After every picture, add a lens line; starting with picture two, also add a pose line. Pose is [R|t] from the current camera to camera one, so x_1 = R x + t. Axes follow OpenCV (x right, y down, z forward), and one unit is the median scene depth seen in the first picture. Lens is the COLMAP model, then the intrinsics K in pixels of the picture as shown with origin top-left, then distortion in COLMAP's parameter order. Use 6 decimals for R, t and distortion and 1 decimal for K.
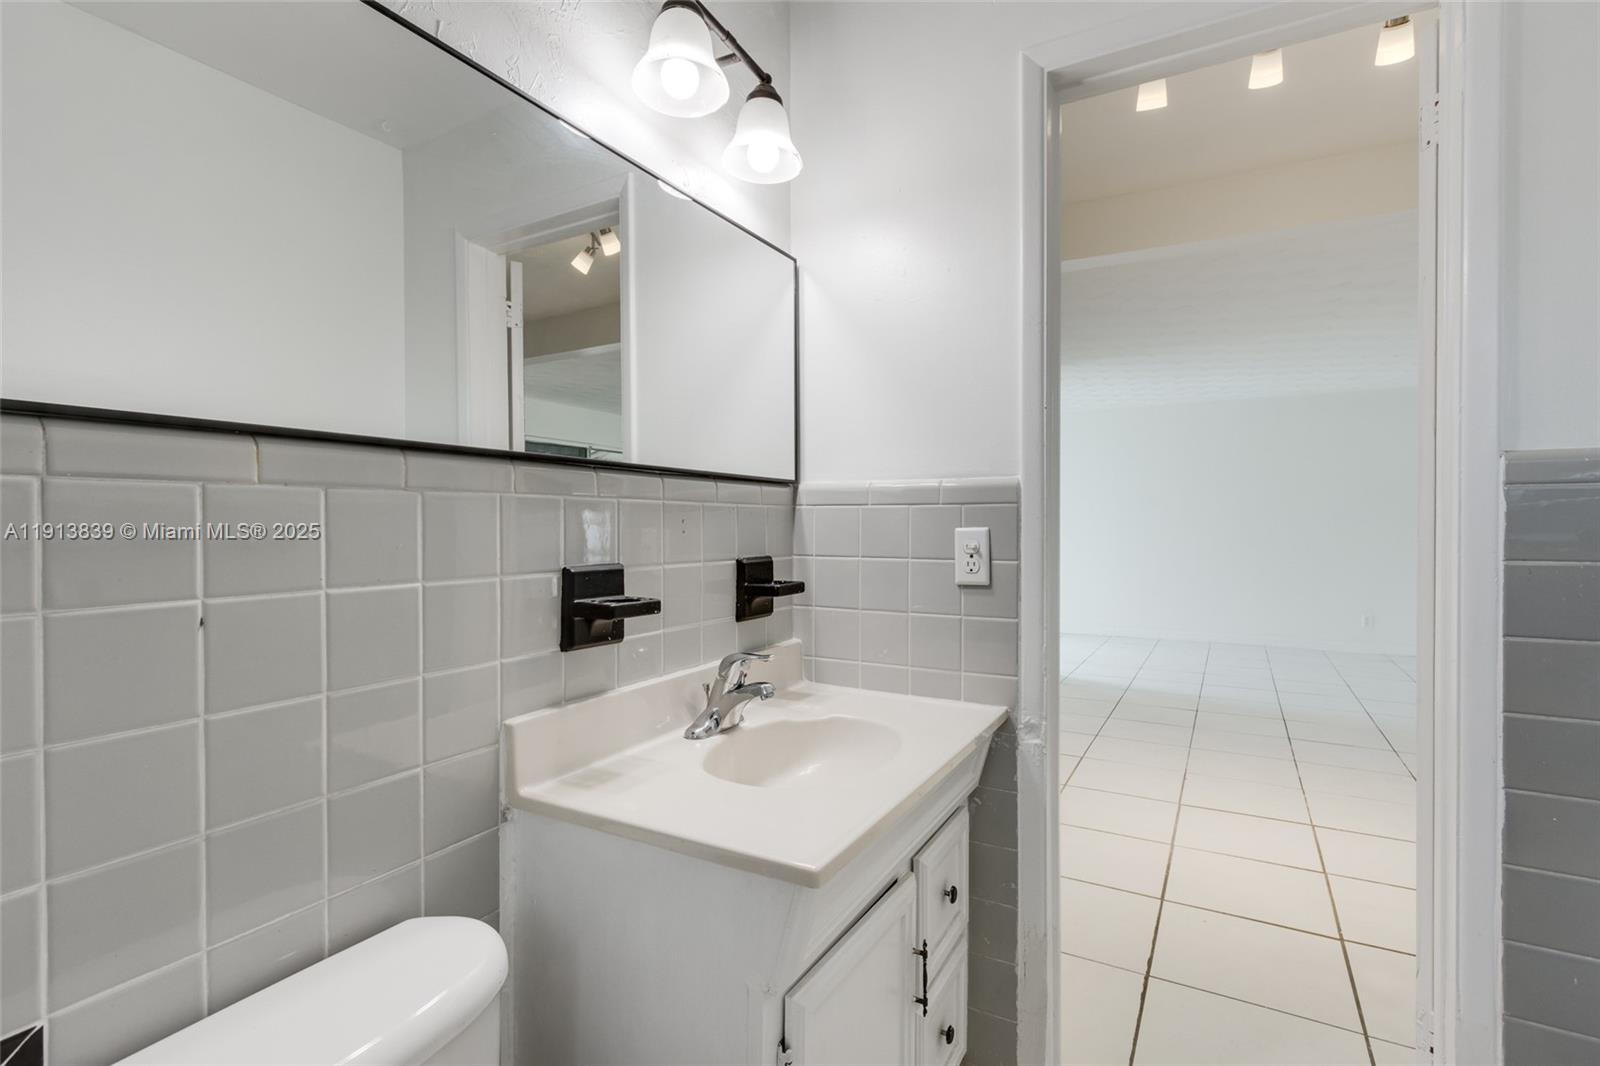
lens RADIAL K [[748.5, 0, 811.1], [0, 748.5, 532.5], [0, 0, 1]] dist [0.004895, -0.000358]
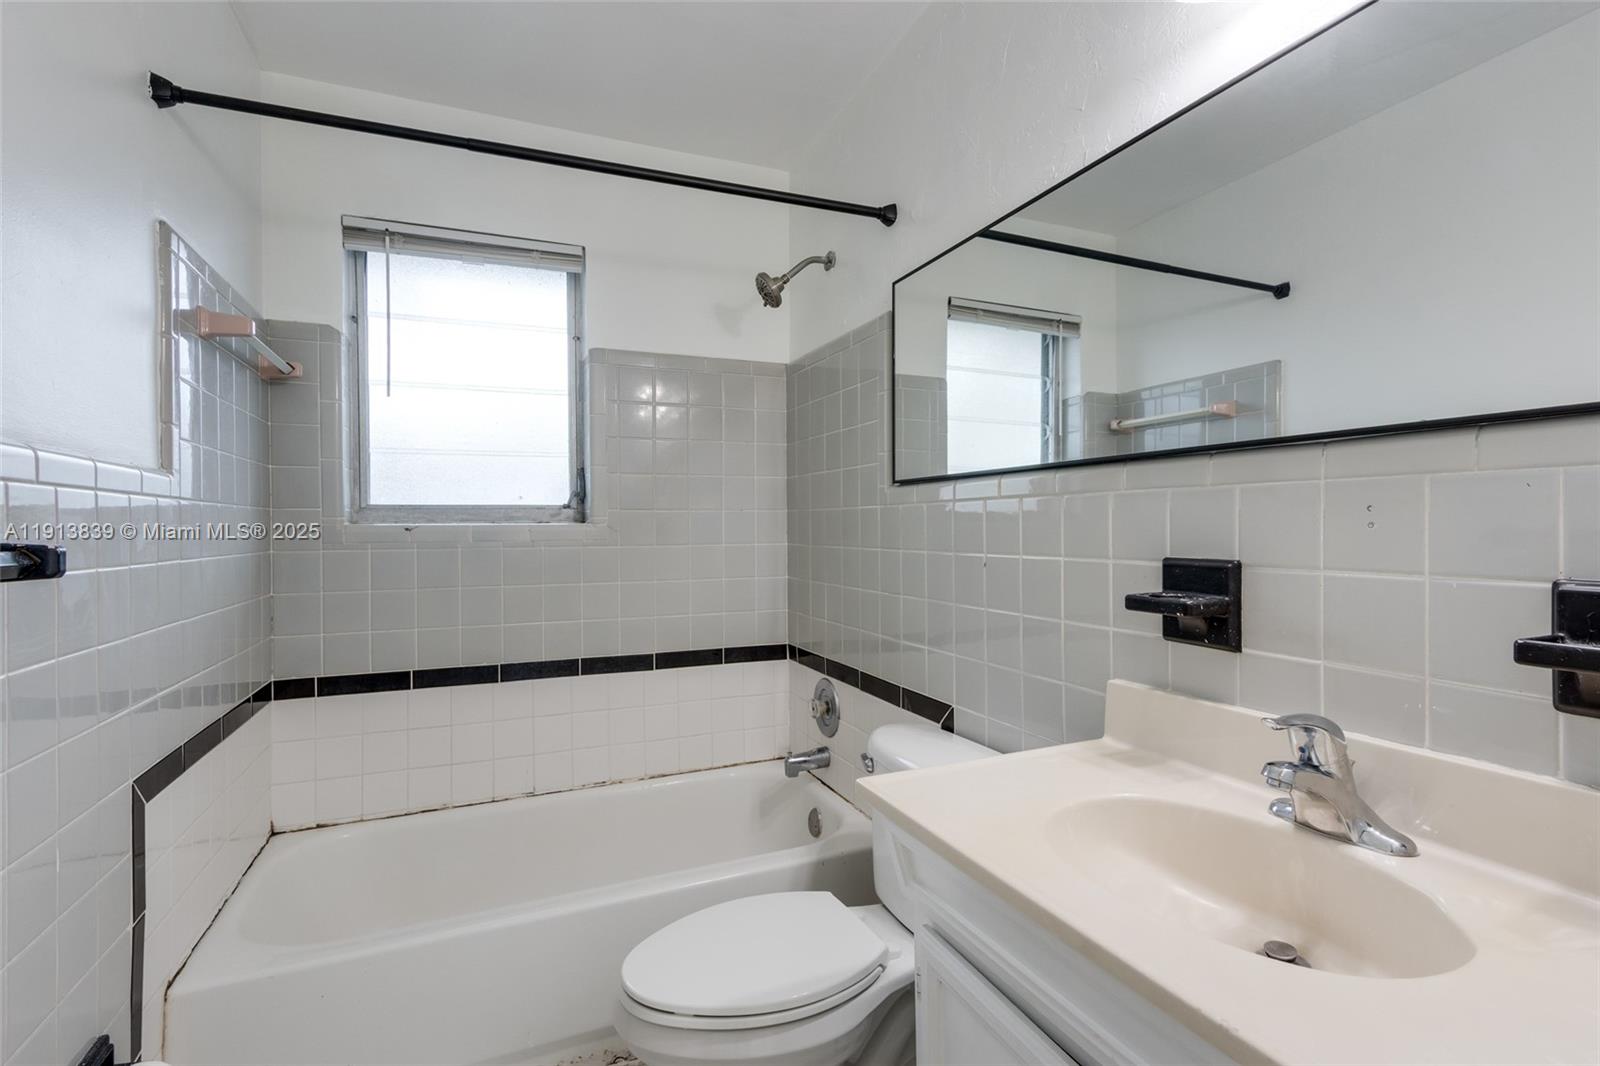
lens RADIAL K [[748.5, 0, 811.1], [0, 748.5, 532.5], [0, 0, 1]] dist [0.004895, -0.000358]
pose [[-0.606452, 0.014812, -0.794982, 0.789286], [0.003562, 0.999867, 0.015912, -0.005755], [0.795112, 0.006818, -0.606425, 1.246394]]
